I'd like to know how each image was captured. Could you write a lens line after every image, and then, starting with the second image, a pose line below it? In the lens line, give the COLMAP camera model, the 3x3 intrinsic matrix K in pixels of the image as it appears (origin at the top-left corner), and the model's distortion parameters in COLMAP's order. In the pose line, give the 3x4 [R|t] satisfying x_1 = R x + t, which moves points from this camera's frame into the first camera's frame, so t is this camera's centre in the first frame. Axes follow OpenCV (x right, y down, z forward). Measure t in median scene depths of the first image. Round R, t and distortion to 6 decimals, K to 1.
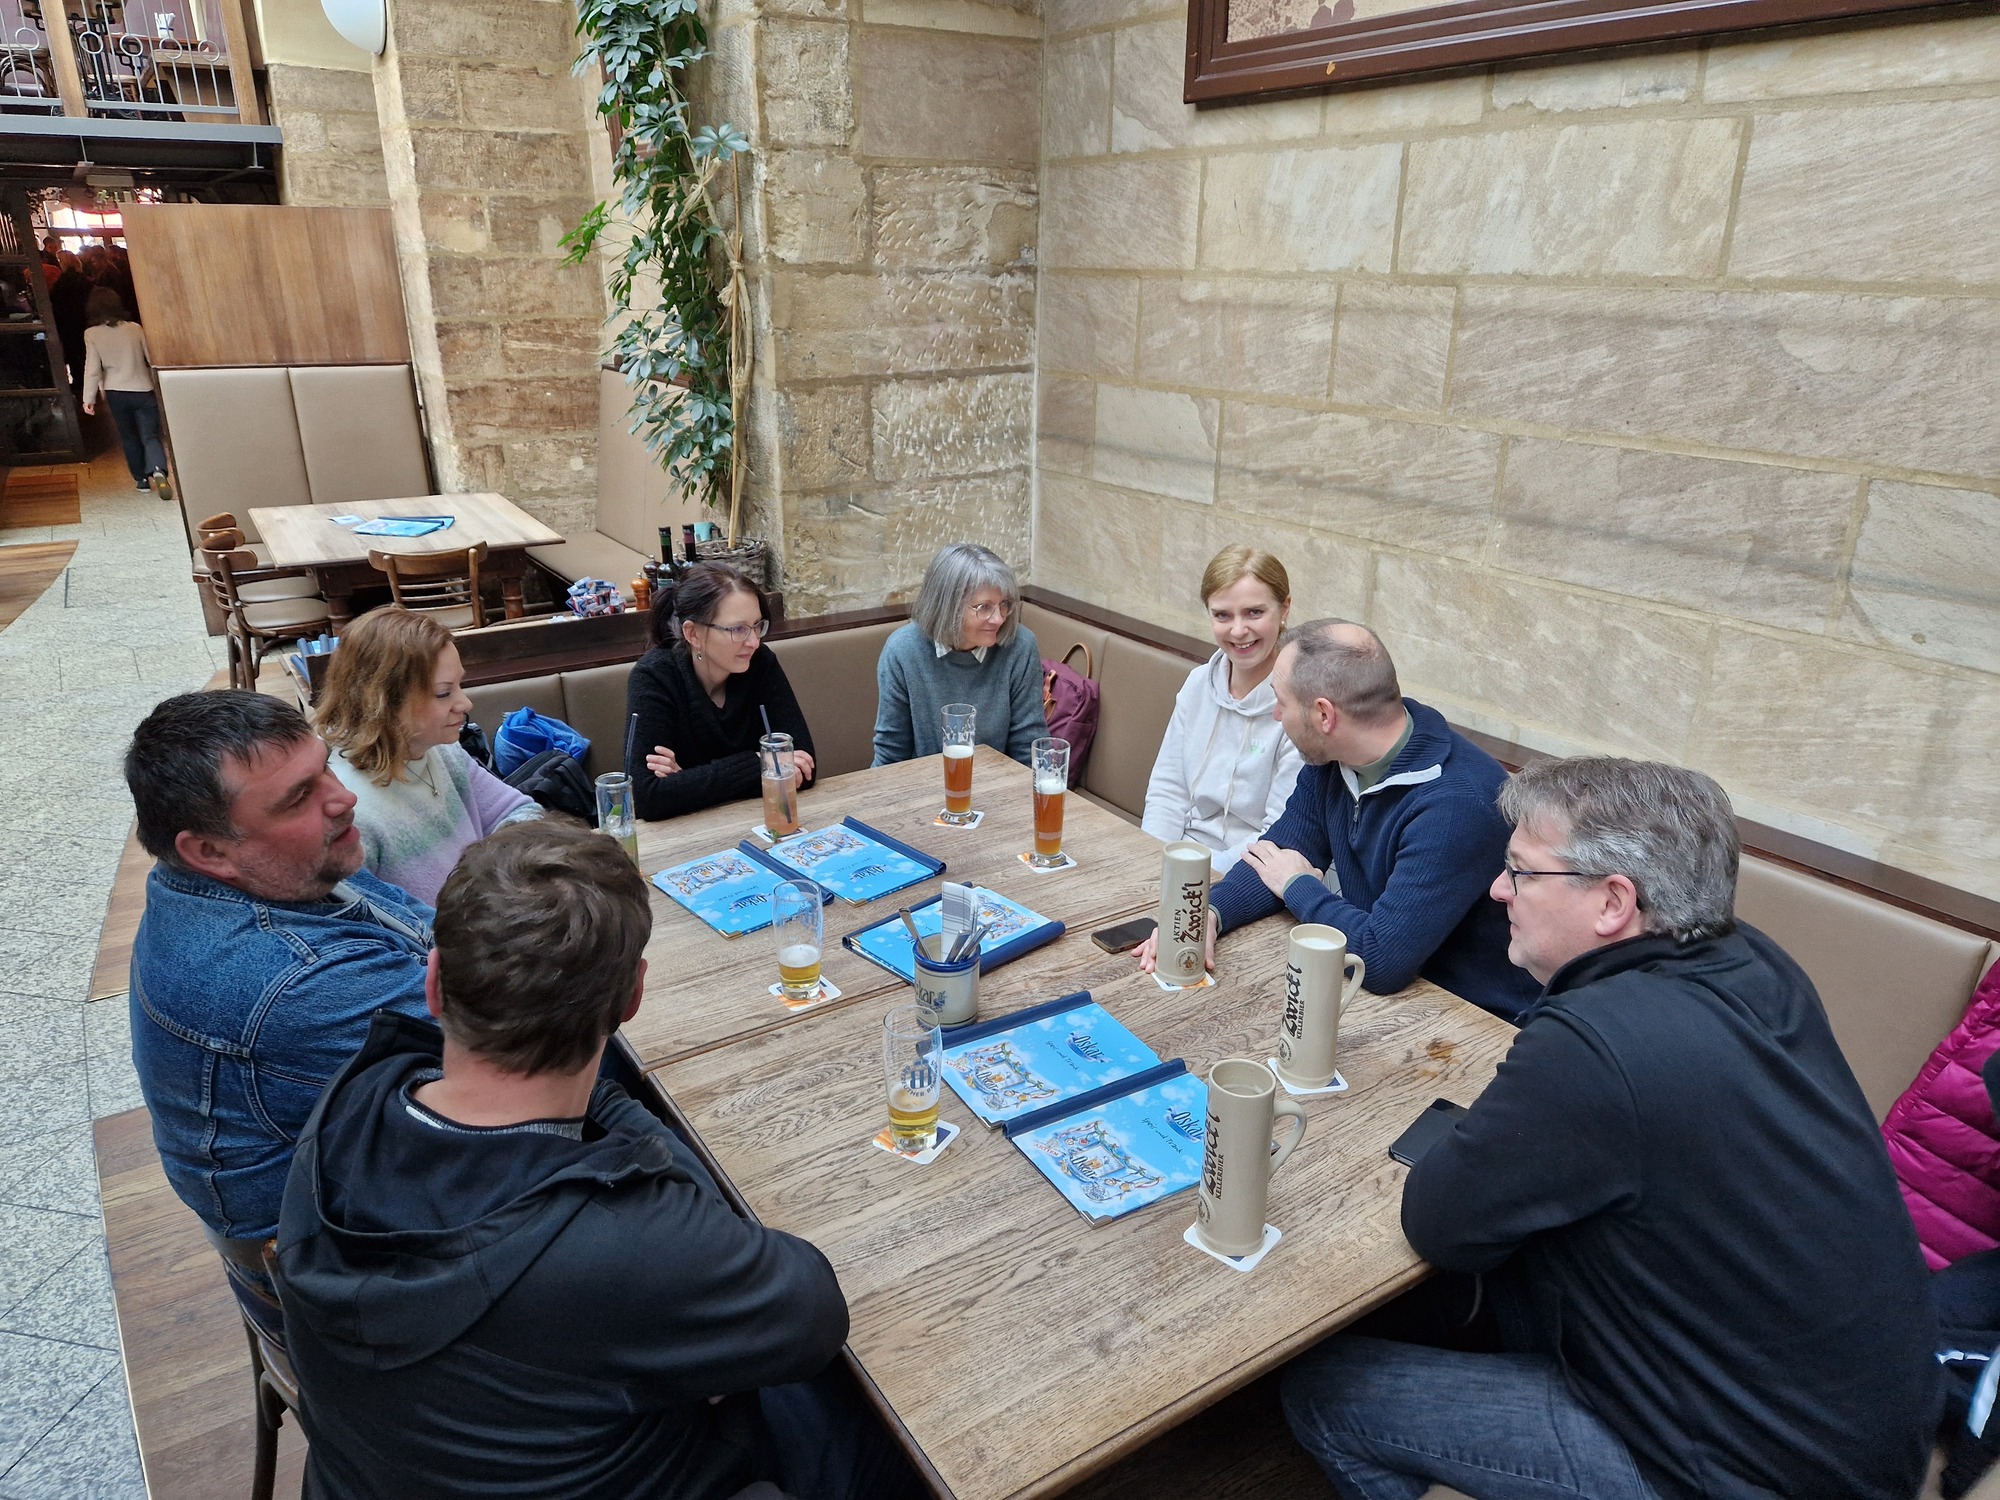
lens RADIAL K [[1341.3, 0, 987.4], [0, 1341.3, 761.8], [0, 0, 1]] dist [0.087403, -0.078408]
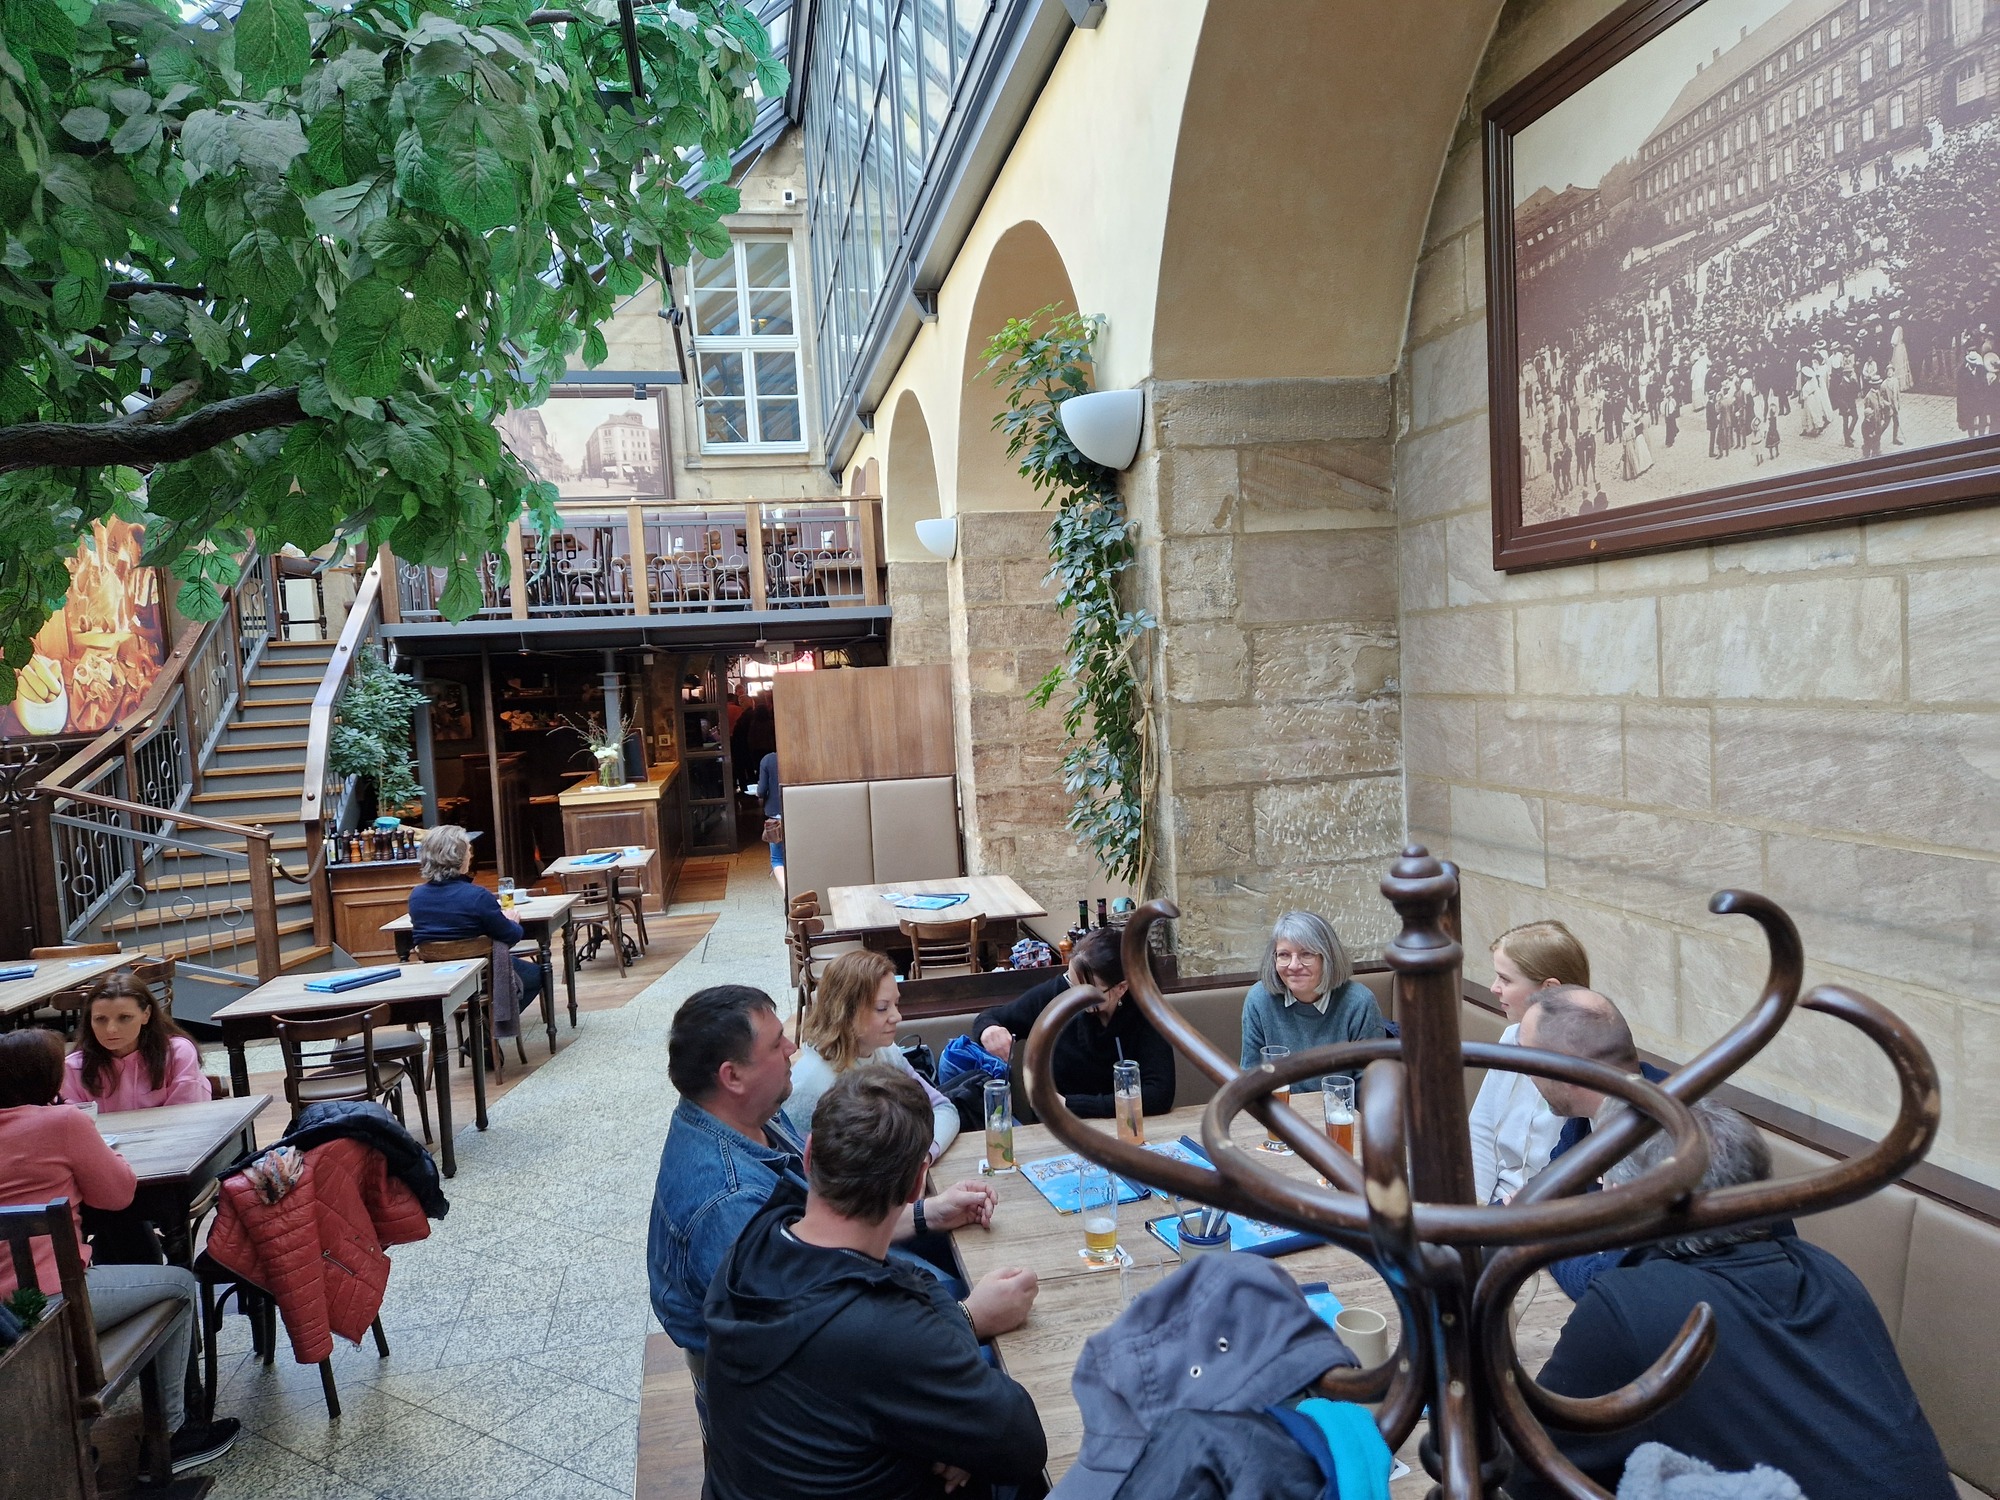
lens RADIAL K [[1341.3, 0, 987.4], [0, 1341.3, 761.8], [0, 0, 1]] dist [0.087403, -0.078408]
pose [[0.923790, -0.025239, -0.382067, 0.168696], [-0.082279, 0.961431, -0.262450, 0.041731], [0.373955, 0.273884, 0.886084, -0.197722]]
